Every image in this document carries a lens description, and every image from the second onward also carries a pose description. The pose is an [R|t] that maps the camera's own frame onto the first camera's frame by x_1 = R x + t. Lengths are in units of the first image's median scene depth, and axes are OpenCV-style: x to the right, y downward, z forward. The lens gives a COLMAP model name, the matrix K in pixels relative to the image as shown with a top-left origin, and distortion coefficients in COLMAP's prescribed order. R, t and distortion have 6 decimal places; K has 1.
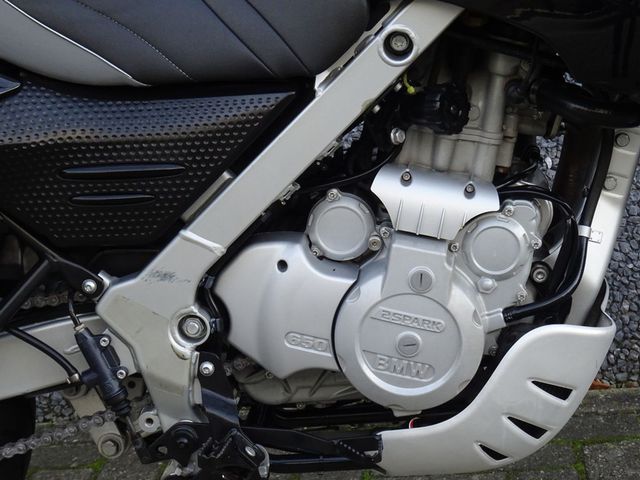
lens RADIAL K [[1727.5, 0, 320.3], [0, 1727.5, 239.8], [0, 0, 1]] dist [-0.046593, 0.000000]
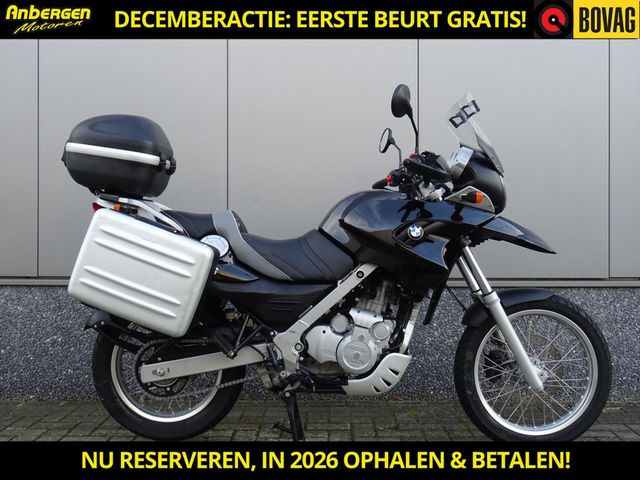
lens RADIAL K [[716.9, 0, 320.0], [0, 716.9, 242.5], [0, 0, 1]] dist [0.011306, 0.000000]
pose [[0.994492, 0.084916, 0.061436, -0.141707], [-0.068609, 0.970560, -0.230879, 0.184570], [-0.079233, 0.225392, 0.971041, -0.543377]]
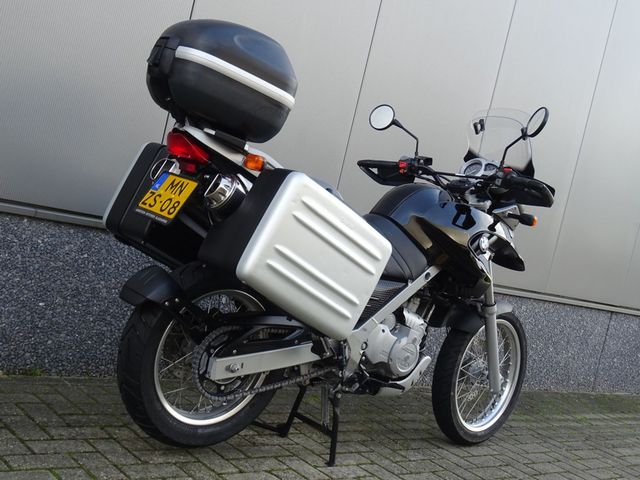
lens RADIAL K [[837.8, 0, 320.8], [0, 837.8, 237.2], [0, 0, 1]] dist [0.152414, 0.000000]
pose [[0.644191, 0.204998, 0.736881, -1.379342], [-0.107851, 0.978133, -0.177830, 0.143633], [-0.757222, 0.035083, 0.652214, -0.010799]]
